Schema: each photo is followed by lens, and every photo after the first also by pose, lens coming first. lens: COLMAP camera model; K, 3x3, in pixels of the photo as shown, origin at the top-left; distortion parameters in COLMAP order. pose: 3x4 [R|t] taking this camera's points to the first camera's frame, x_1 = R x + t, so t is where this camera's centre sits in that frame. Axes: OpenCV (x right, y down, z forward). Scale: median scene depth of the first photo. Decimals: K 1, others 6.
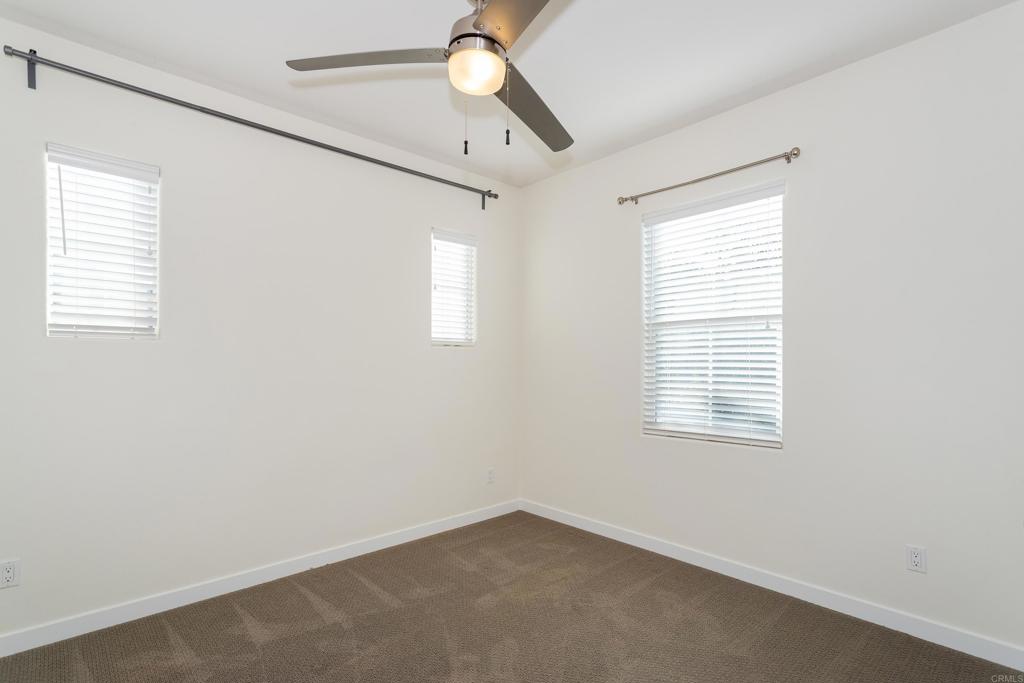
lens RADIAL K [[485.4, 0, 510.9], [0, 485.4, 356.4], [0, 0, 1]] dist [0.001521, 0.000162]
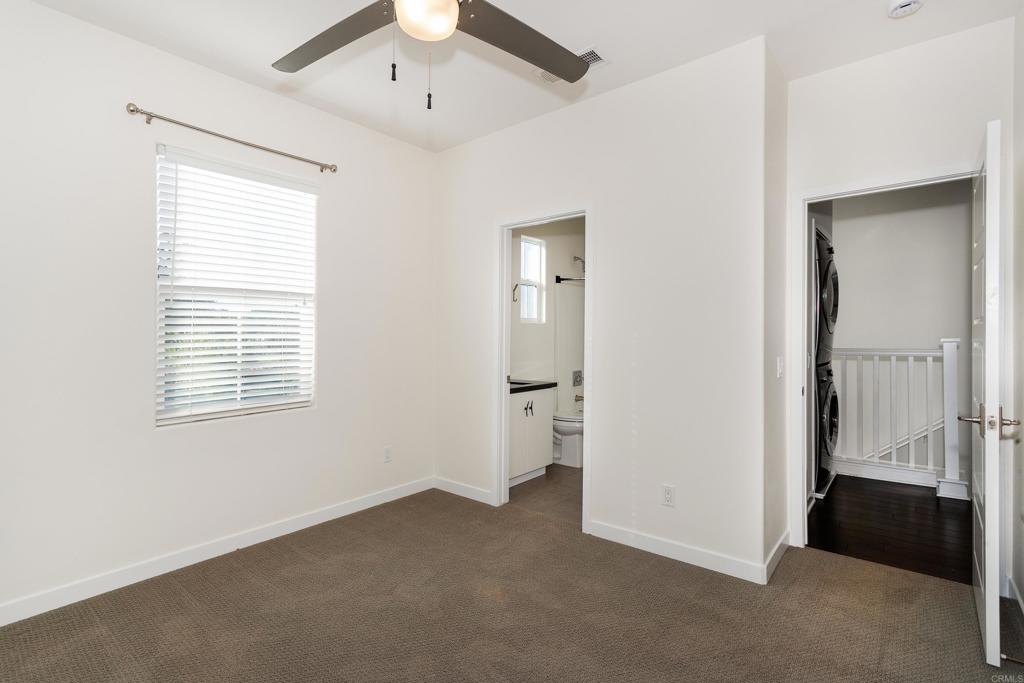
lens RADIAL K [[486.6, 0, 511.8], [0, 486.6, 326.5], [0, 0, 1]] dist [0.001085, 0.000223]
pose [[-0.128040, 0.006135, 0.991750, -0.681077], [-0.017190, 0.999817, -0.008404, -0.004460], [-0.991620, -0.018124, -0.127912, 0.648416]]
